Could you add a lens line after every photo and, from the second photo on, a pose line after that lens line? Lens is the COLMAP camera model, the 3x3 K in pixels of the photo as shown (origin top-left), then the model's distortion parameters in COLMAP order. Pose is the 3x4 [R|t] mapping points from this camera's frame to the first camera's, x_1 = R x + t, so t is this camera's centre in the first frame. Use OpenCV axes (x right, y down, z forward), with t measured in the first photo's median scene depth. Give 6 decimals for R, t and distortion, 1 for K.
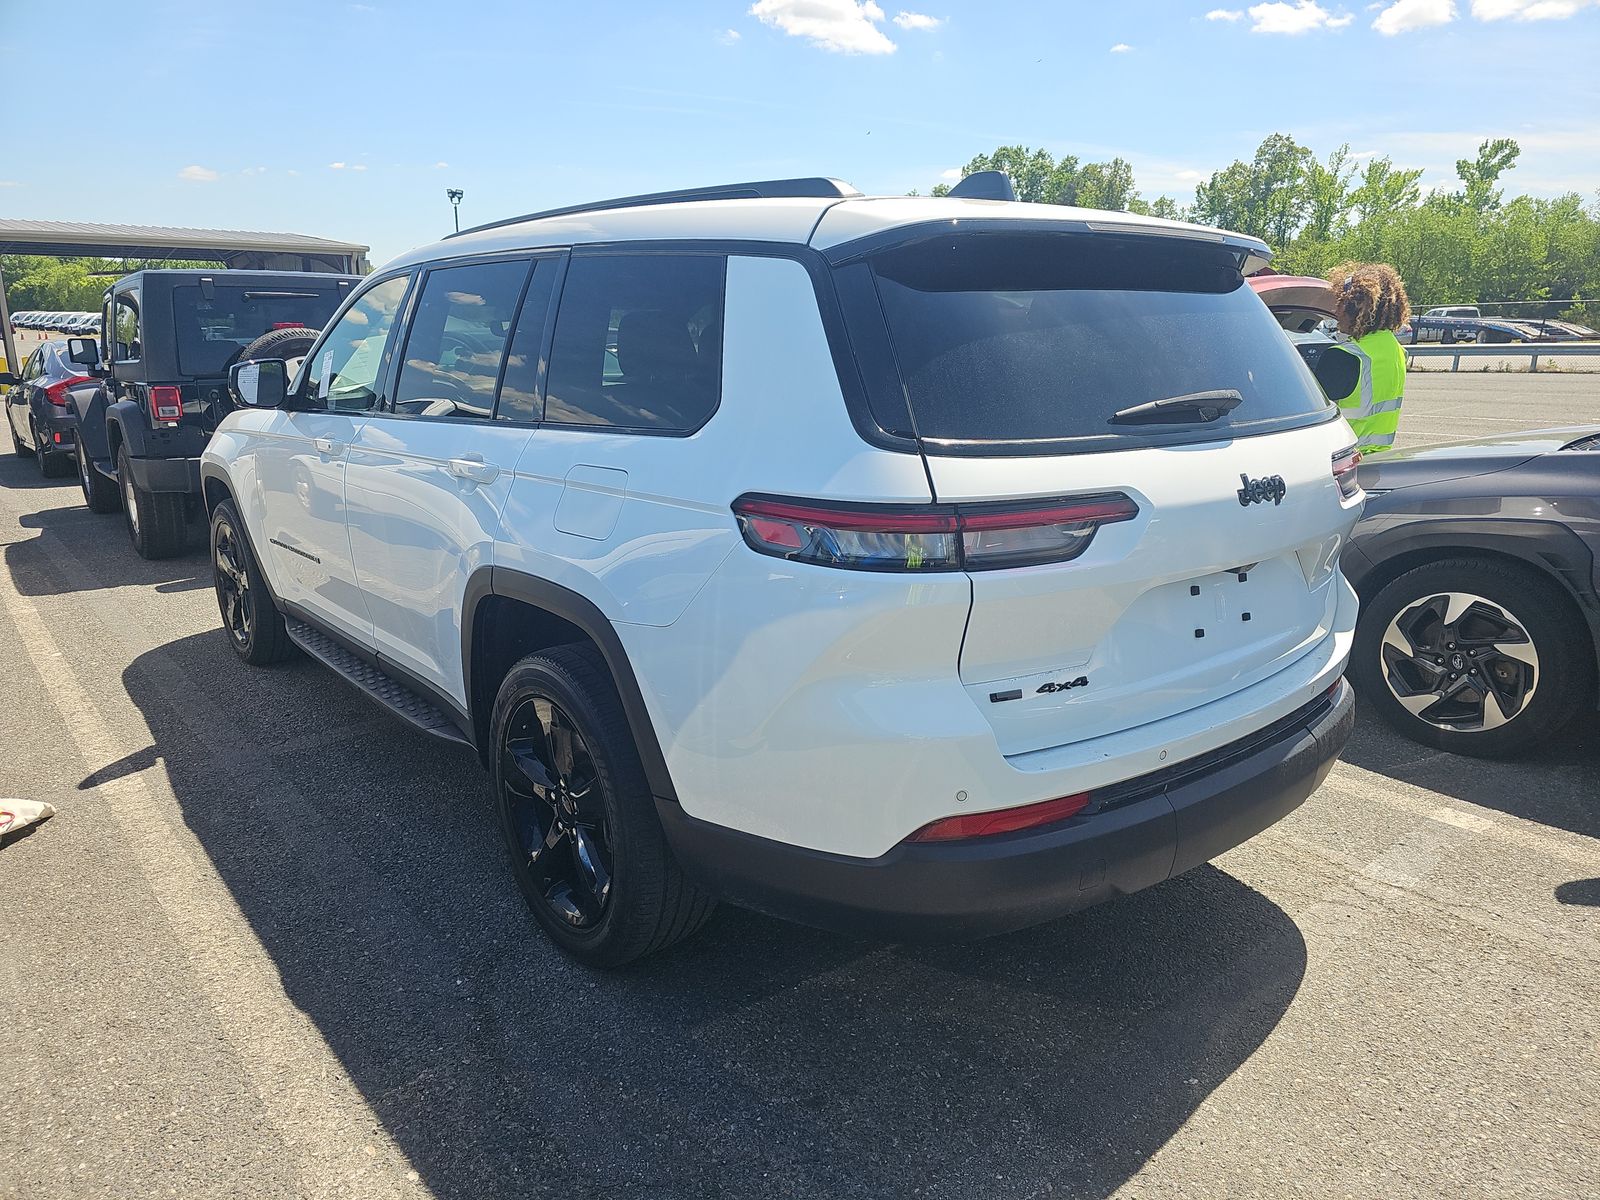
lens RADIAL K [[1047.6, 0, 800.0], [0, 1047.6, 600.0], [0, 0, 1]] dist [0.041996, -0.038966]
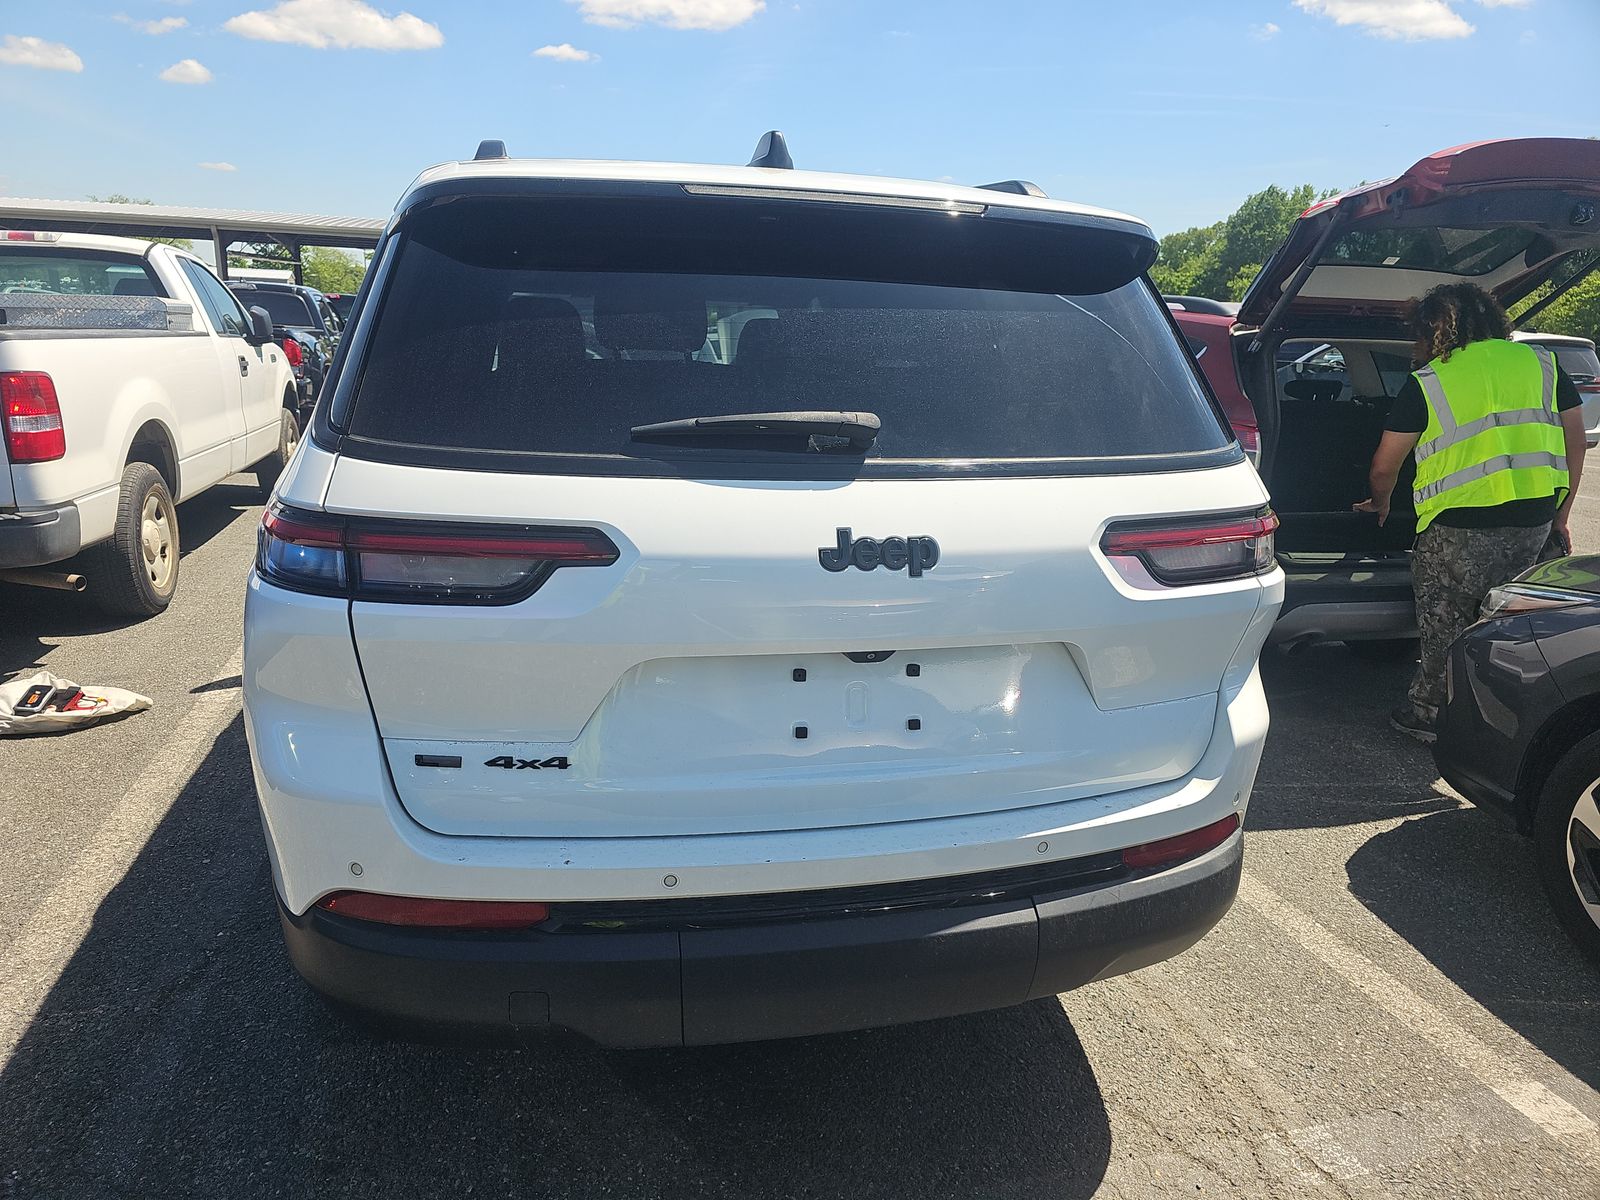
lens RADIAL K [[1047.6, 0, 800.0], [0, 1047.6, 600.0], [0, 0, 1]] dist [0.041996, -0.038966]
pose [[0.902870, 0.139690, -0.406586, 0.640643], [-0.143391, 0.989432, 0.021522, -0.075153], [0.405296, 0.038870, 0.913359, 0.304526]]
